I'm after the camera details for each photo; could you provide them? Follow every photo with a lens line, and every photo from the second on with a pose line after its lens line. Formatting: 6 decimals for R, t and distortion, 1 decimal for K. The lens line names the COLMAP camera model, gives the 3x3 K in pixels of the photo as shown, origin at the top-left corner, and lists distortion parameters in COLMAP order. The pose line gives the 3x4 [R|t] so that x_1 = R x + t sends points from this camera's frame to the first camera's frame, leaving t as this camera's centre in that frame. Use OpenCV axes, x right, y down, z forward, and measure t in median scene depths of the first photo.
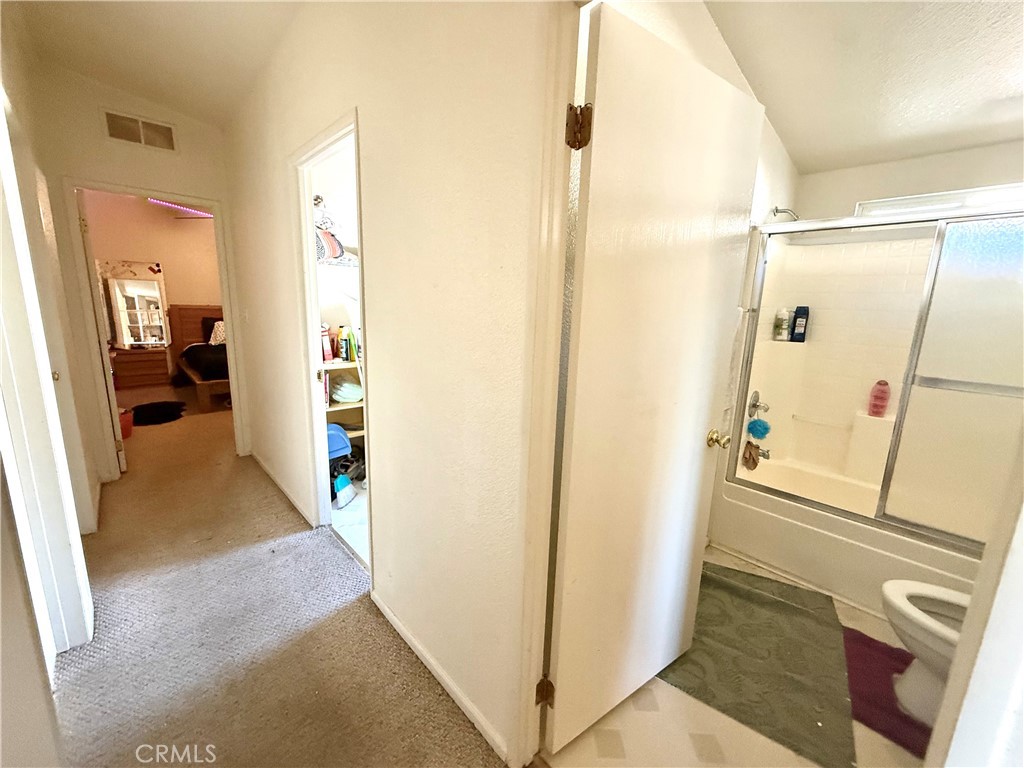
lens RADIAL K [[408.5, 0, 511.0], [0, 408.5, 384.3], [0, 0, 1]] dist [0.000812, 0.000021]
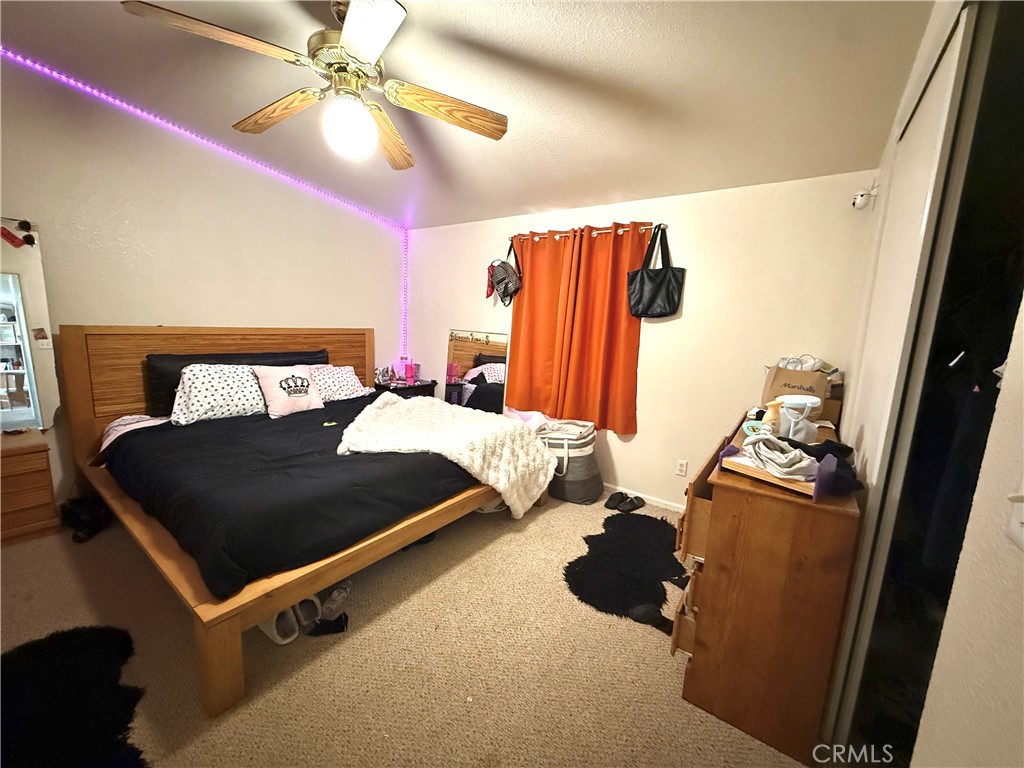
lens RADIAL K [[408.5, 0, 510.5], [0, 408.5, 383.8], [0, 0, 1]] dist [0.000812, 0.000021]
pose [[0.984205, -0.012053, 0.176622, -0.467843], [0.016290, 0.999613, -0.022558, -0.120157], [-0.176282, 0.025079, 0.984020, 0.525500]]
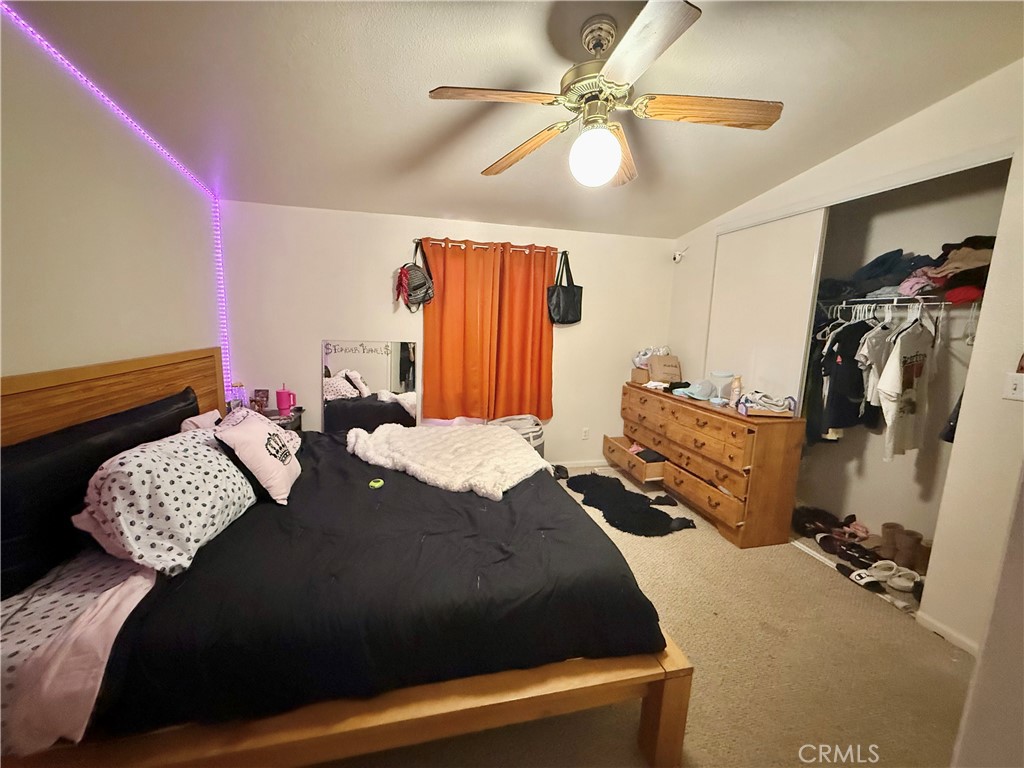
lens RADIAL K [[408.5, 0, 512.2], [0, 408.5, 382.1], [0, 0, 1]] dist [0.000812, 0.000021]
pose [[0.505354, -0.142868, 0.851003, -0.801844], [0.147118, 0.986025, 0.078173, -0.180593], [-0.850279, 0.085693, 0.519310, 0.727196]]
